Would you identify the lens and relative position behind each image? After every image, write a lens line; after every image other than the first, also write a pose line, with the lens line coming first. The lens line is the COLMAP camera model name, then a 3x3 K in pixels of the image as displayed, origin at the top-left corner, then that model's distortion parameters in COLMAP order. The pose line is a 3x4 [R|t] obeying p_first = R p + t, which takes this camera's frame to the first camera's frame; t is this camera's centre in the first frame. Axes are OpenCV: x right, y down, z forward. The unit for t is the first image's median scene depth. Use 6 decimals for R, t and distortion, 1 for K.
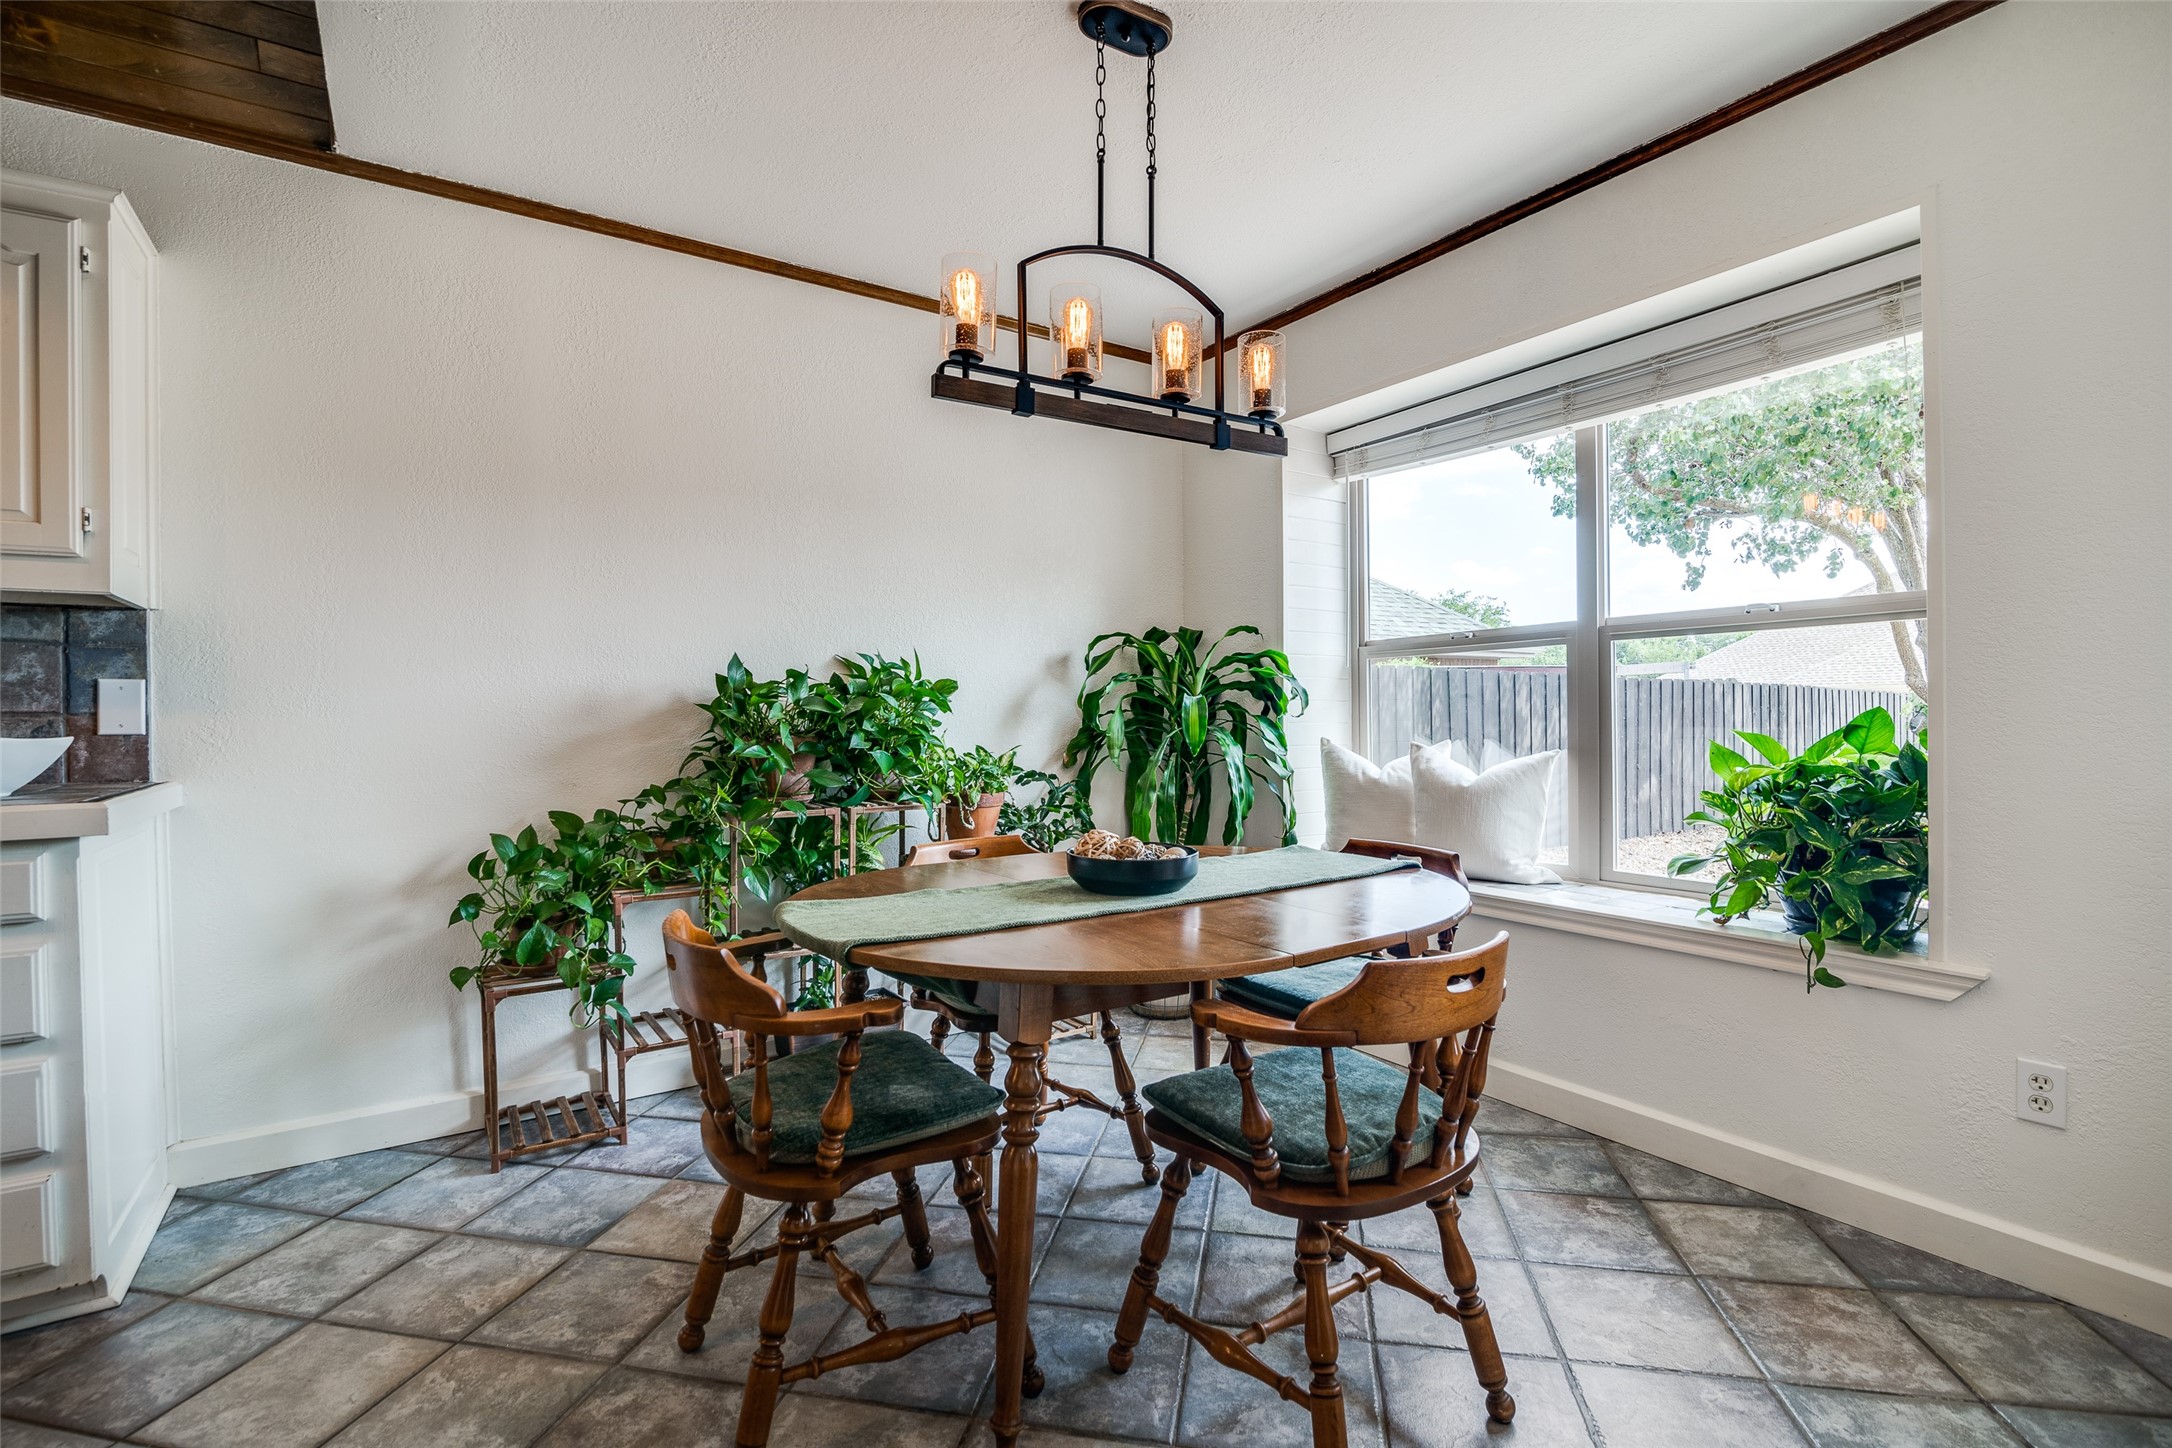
lens RADIAL K [[1021.5, 0, 1086.0], [0, 1021.5, 724.0], [0, 0, 1]] dist [-0.015014, 0.000271]
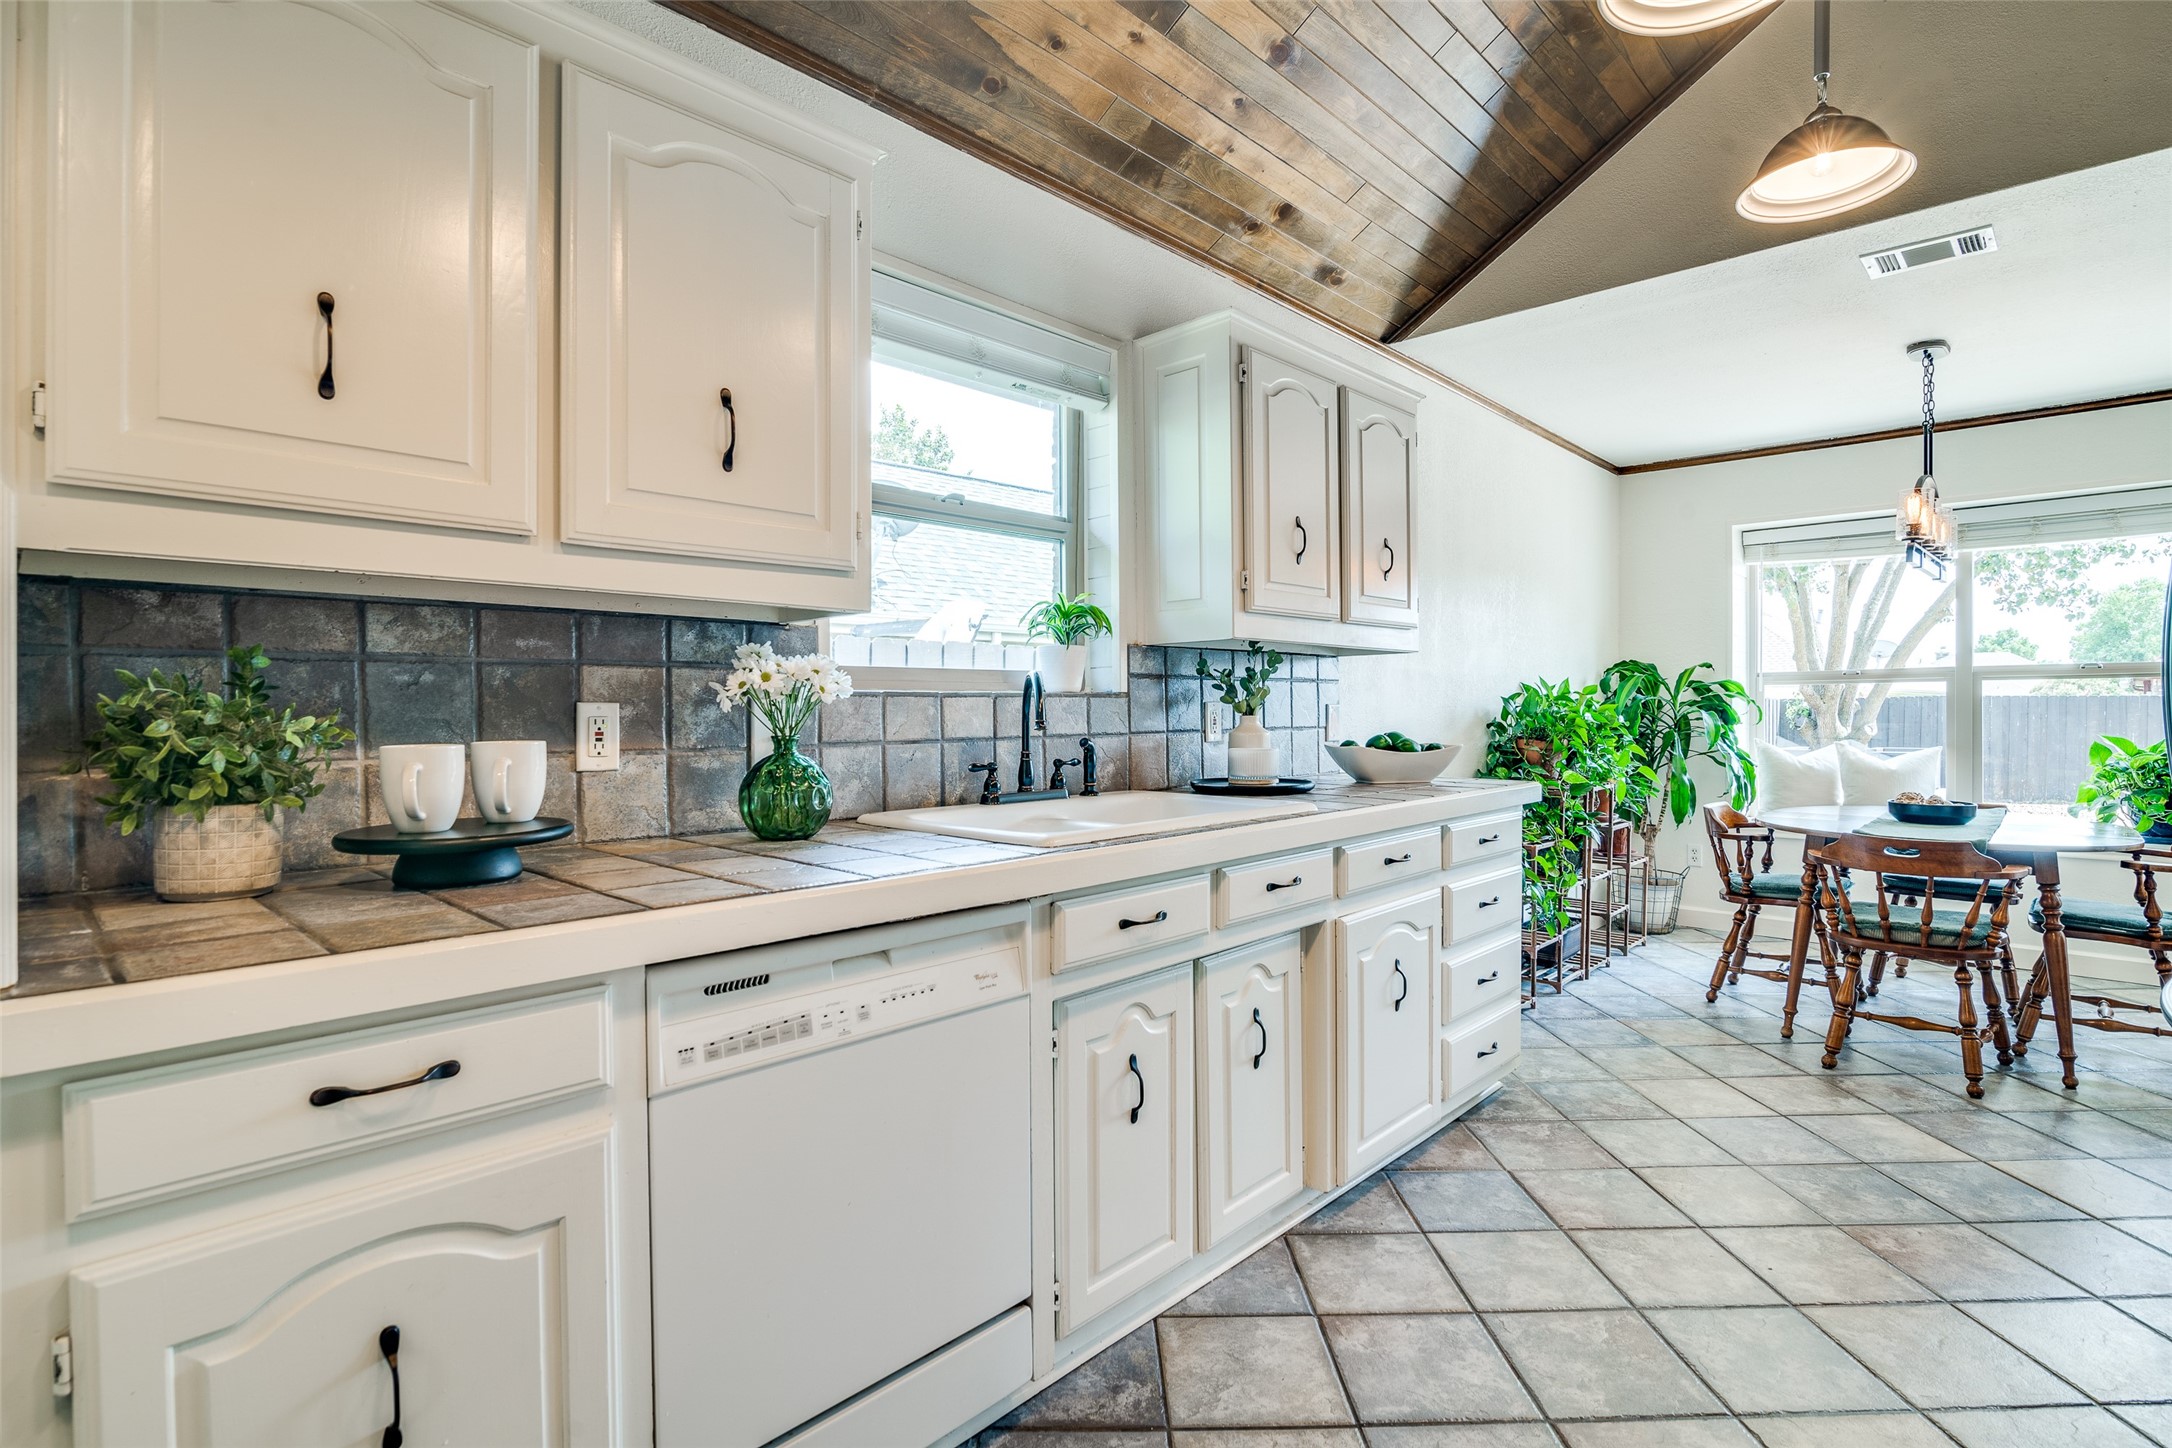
lens RADIAL K [[1052.8, 0, 1091.1], [0, 1052.8, 717.9], [0, 0, 1]] dist [-0.018290, 0.000321]
pose [[0.973349, 0.000204, 0.229329, -1.678766], [-0.000656, 0.999998, 0.001897, -0.027210], [-0.229328, -0.001997, 0.973347, -0.437334]]
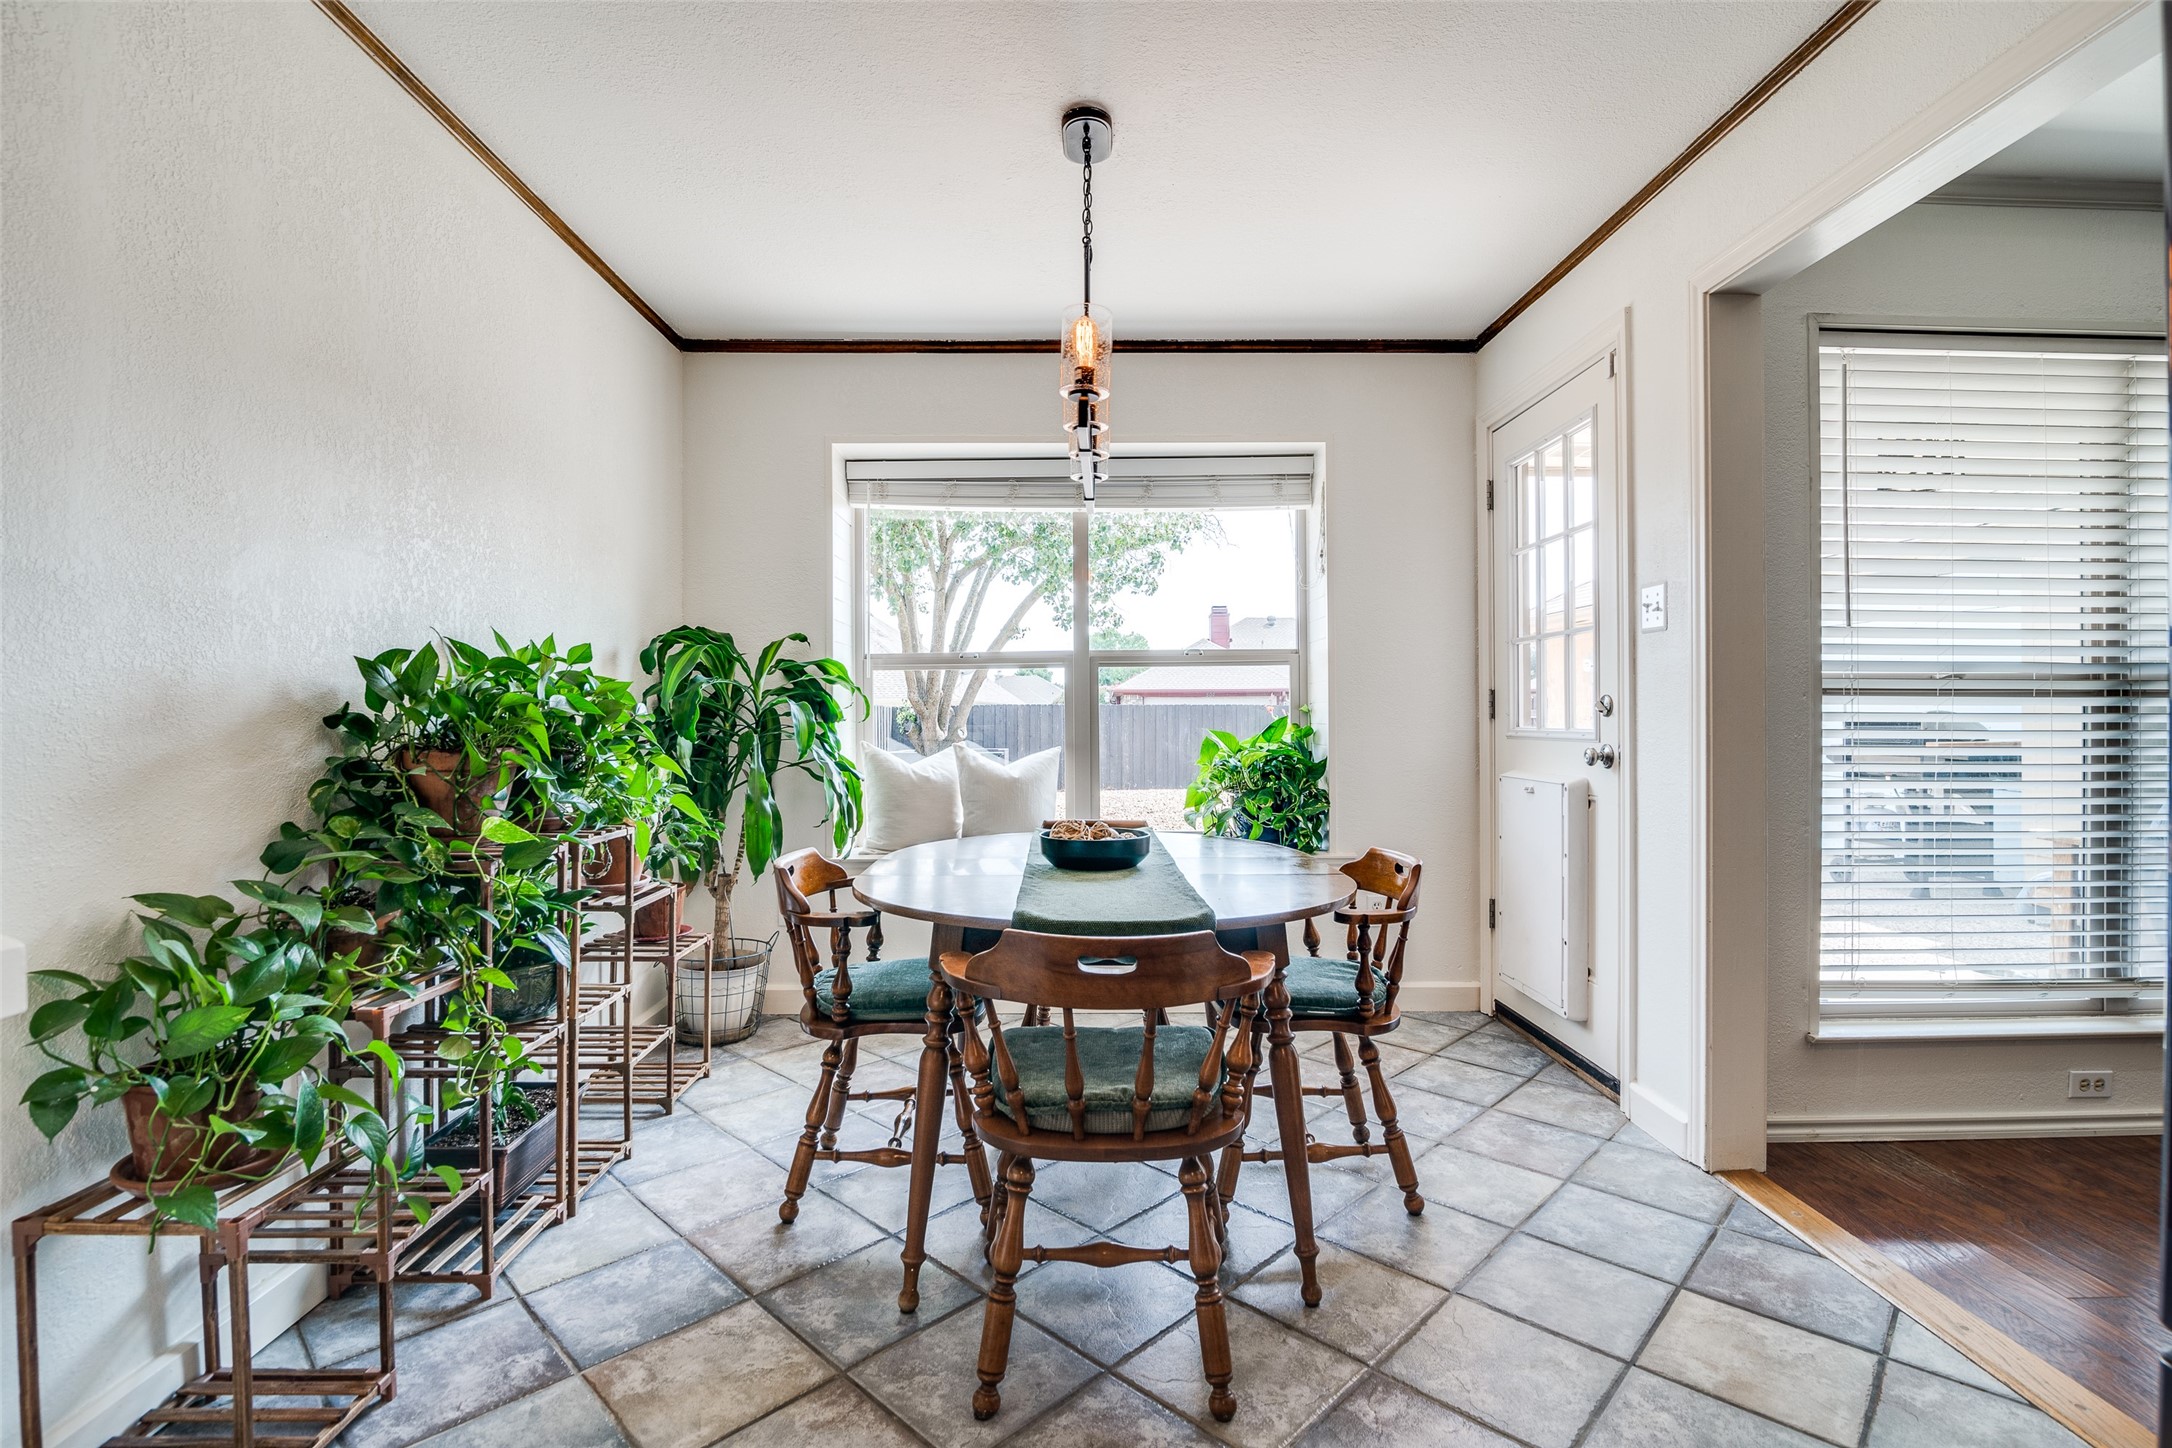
lens RADIAL K [[1000.6, 0, 1090.1], [0, 1000.6, 718.5], [0, 0, 1]] dist [-0.019057, 0.000364]
pose [[0.532544, -0.000937, 0.846402, -0.843146], [0.008043, 0.999960, -0.003954, -0.004151], [-0.846364, 0.008913, 0.532530, 0.347026]]
